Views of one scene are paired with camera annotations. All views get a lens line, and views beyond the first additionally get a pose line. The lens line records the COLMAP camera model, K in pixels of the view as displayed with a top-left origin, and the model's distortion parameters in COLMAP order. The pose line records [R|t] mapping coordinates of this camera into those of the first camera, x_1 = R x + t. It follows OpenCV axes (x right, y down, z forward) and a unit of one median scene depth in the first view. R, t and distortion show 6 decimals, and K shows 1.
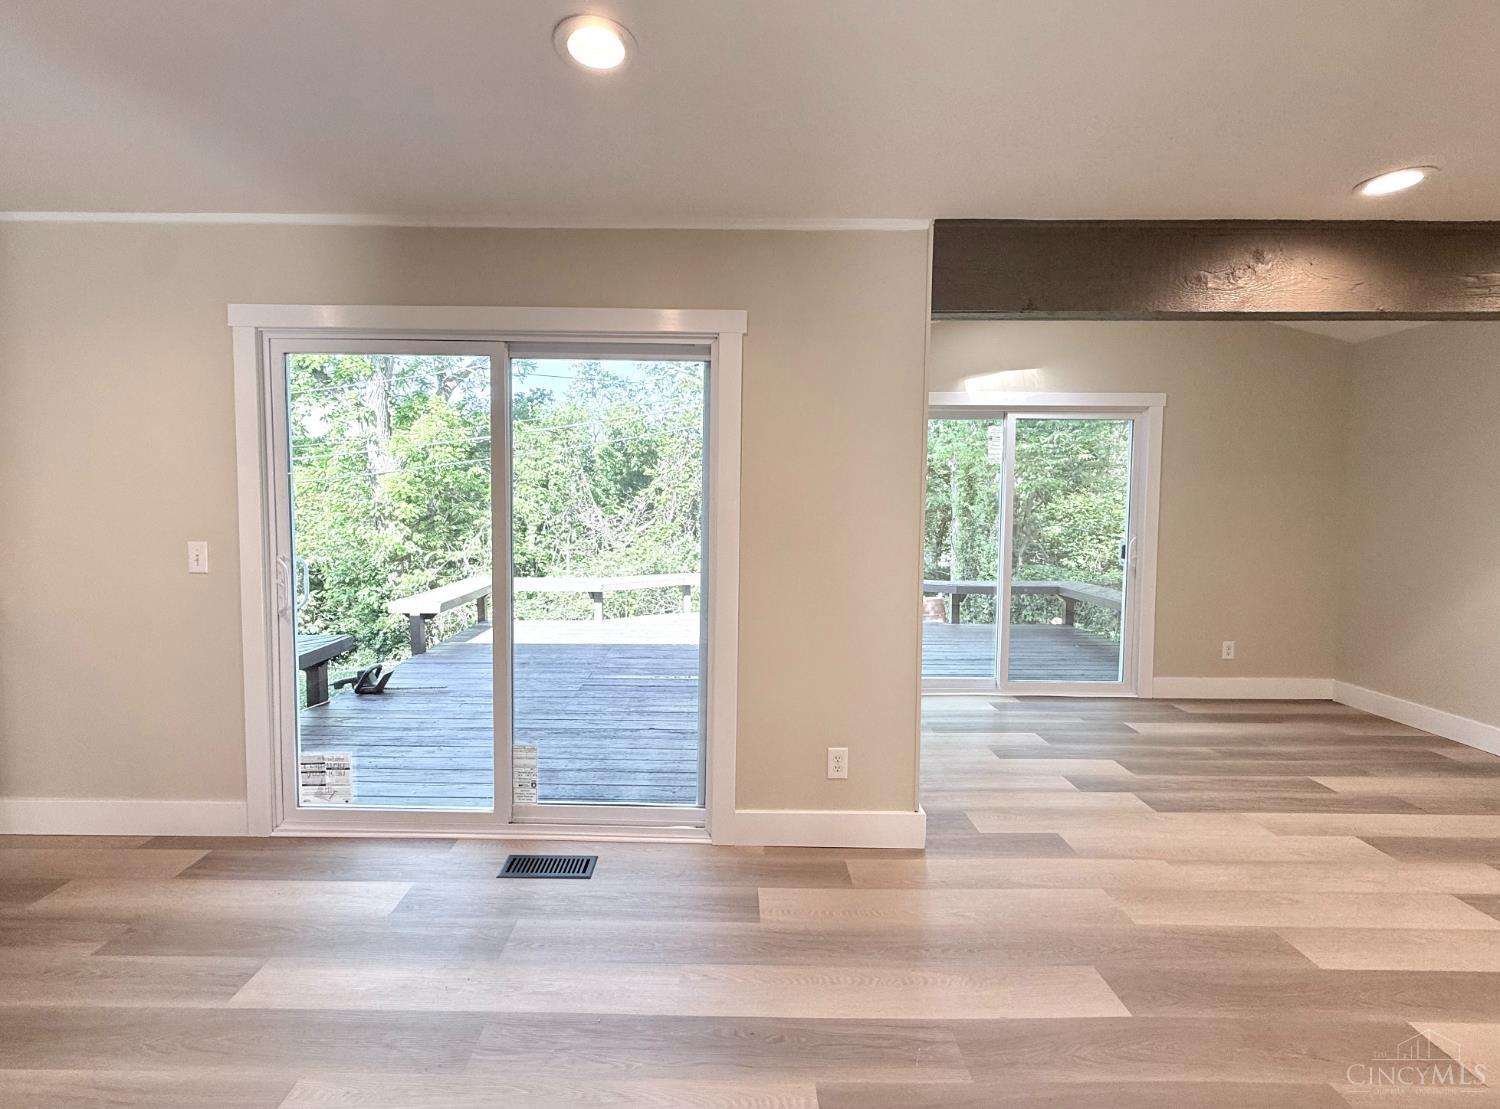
lens RADIAL K [[612.6, 0, 718.8], [0, 612.6, 531.1], [0, 0, 1]] dist [0.000385, 0.000136]
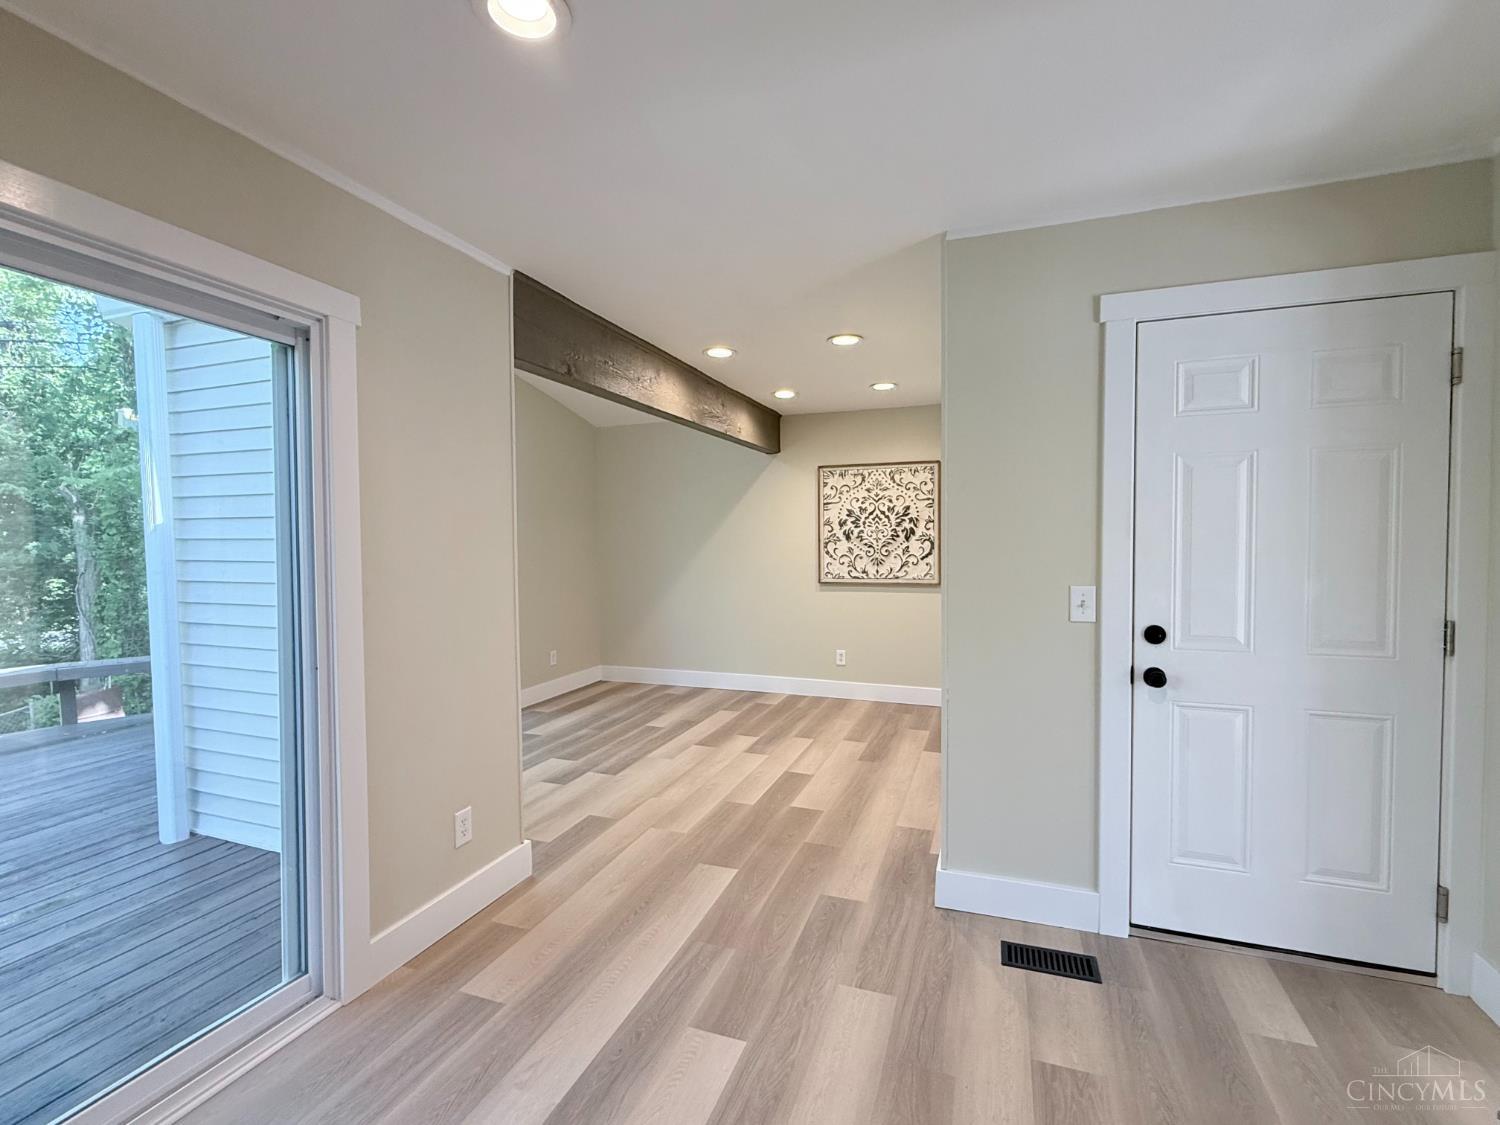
lens RADIAL K [[686.6, 0, 750.0], [0, 686.6, 562.5], [0, 0, 1]] dist [0.000172, -0.000144]
pose [[0.338136, -0.041505, 0.940182, -0.511026], [0.064379, 0.997707, 0.020891, -0.005006], [-0.938893, 0.053464, 0.340033, 0.198851]]
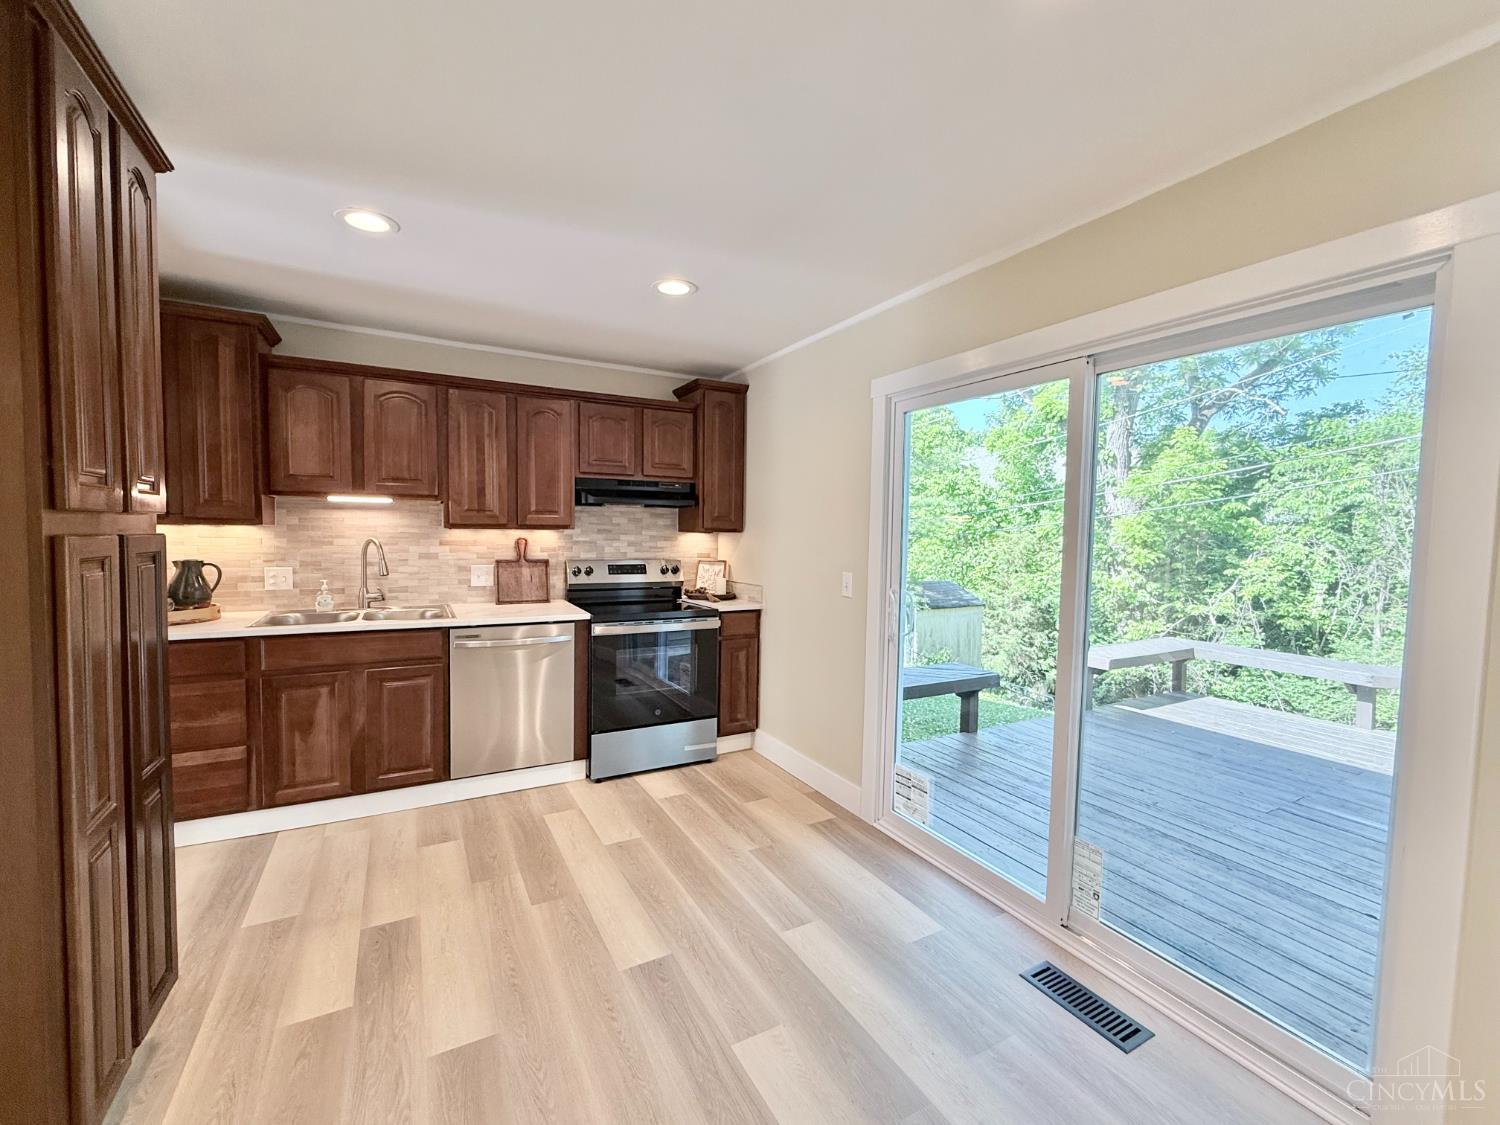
lens RADIAL K [[628.8, 0, 750.0], [0, 628.8, 562.5], [0, 0, 1]] dist [-0.001426, -0.000089]
pose [[0.483953, 0.040756, -0.874145, 0.162210], [-0.060211, 0.998098, 0.013201, -0.007195], [0.873020, 0.046244, 0.485486, 0.158452]]
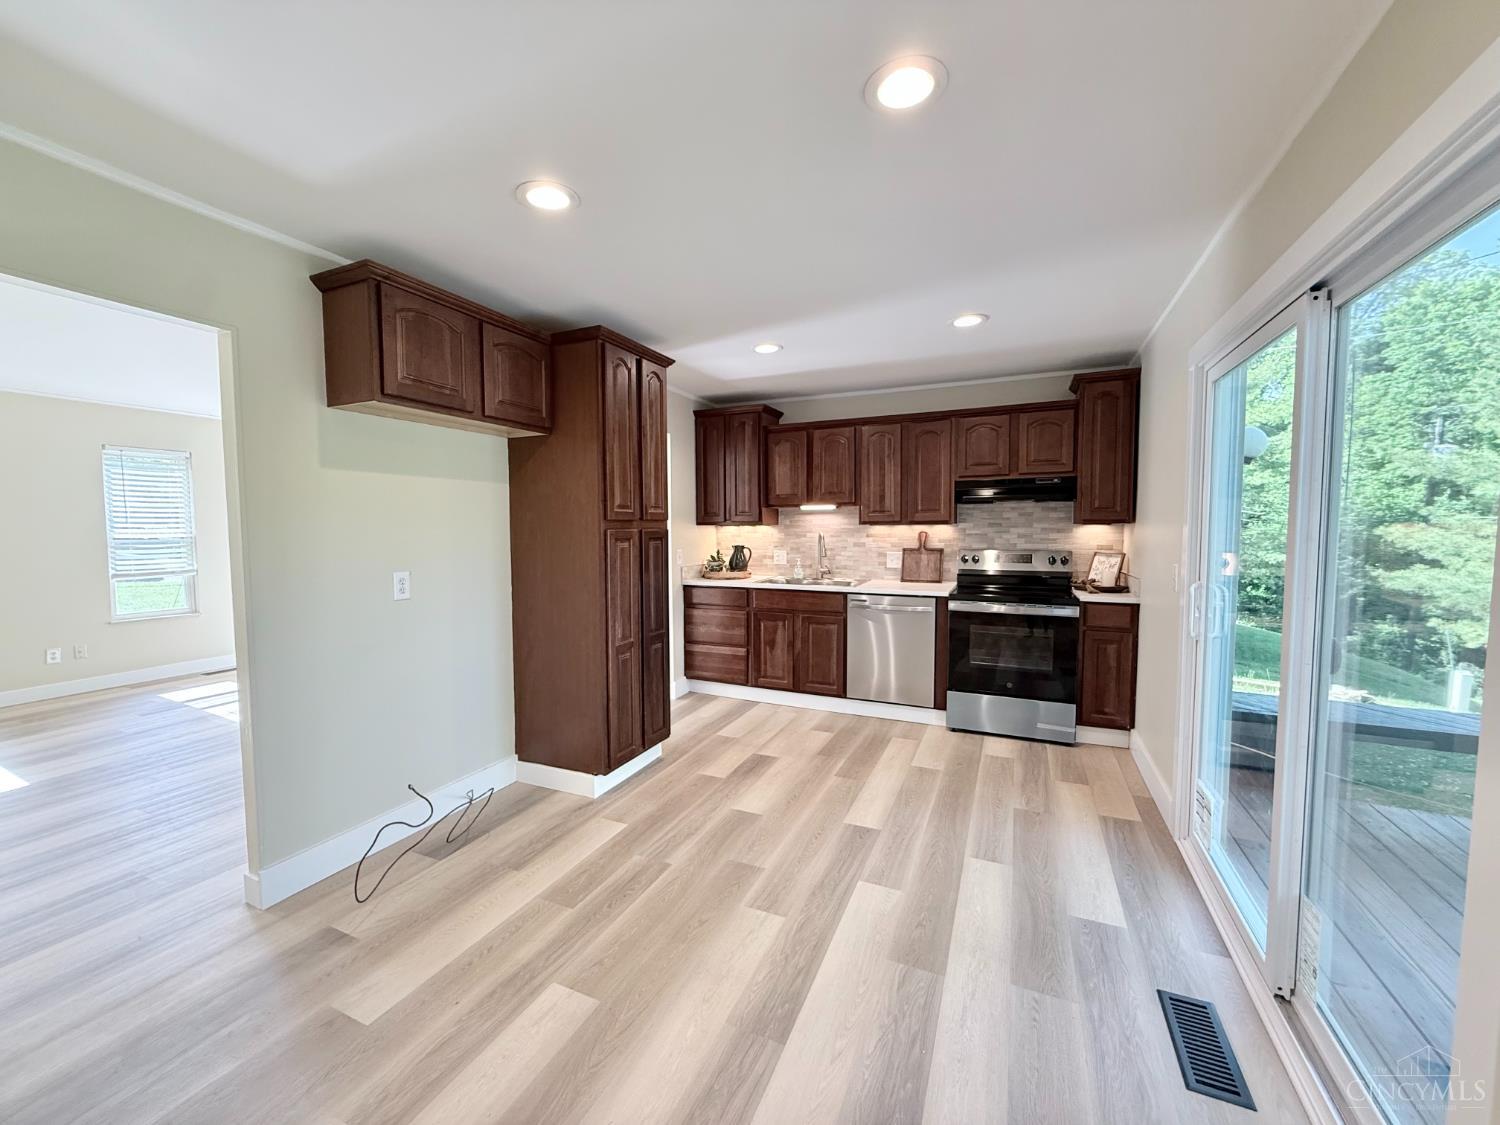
lens RADIAL K [[600.0, 0, 750.0], [0, 600.0, 562.5], [0, 0, 1]] dist [-0.000284, 0.000029]
pose [[-0.411325, 0.045793, -0.910338, 0.433044], [-0.050915, 0.996024, 0.073108, -0.023167], [0.910066, 0.076421, -0.407358, 0.612644]]
